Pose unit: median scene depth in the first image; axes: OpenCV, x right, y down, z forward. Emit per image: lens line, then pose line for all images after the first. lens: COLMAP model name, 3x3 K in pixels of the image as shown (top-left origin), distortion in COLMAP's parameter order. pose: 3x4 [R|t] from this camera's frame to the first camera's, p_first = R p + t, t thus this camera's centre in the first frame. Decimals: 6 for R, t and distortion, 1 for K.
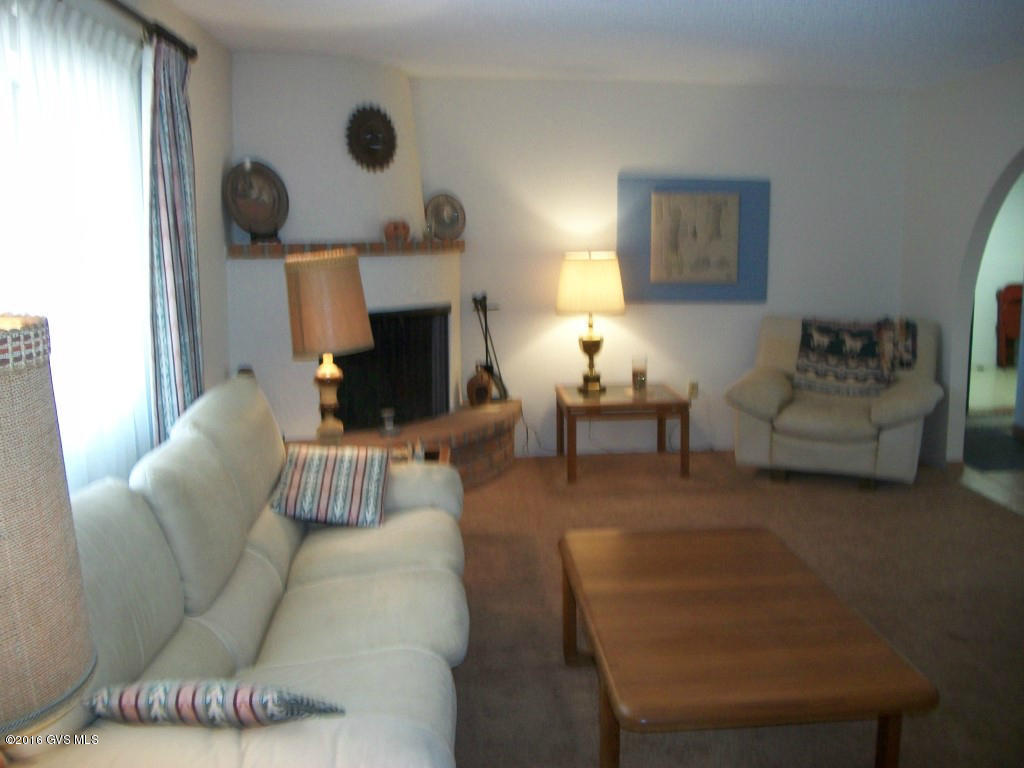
lens RADIAL K [[977.6, 0, 508.0], [0, 977.6, 384.5], [0, 0, 1]] dist [-0.136072, 0.052084]
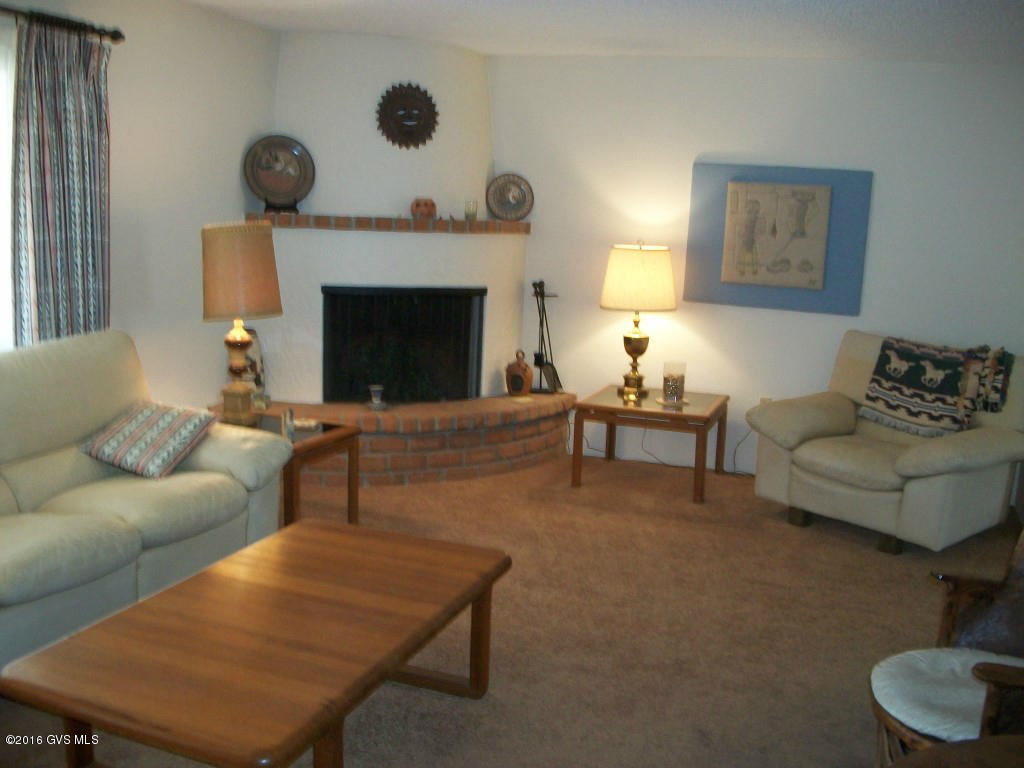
lens RADIAL K [[977.6, 0, 508.0], [0, 977.6, 384.5], [0, 0, 1]] dist [-0.136072, 0.052084]
pose [[0.912229, 0.116314, -0.392823, 0.343104], [-0.112513, 0.993110, 0.032774, -0.019053], [0.393929, 0.014300, 0.919030, 0.109326]]
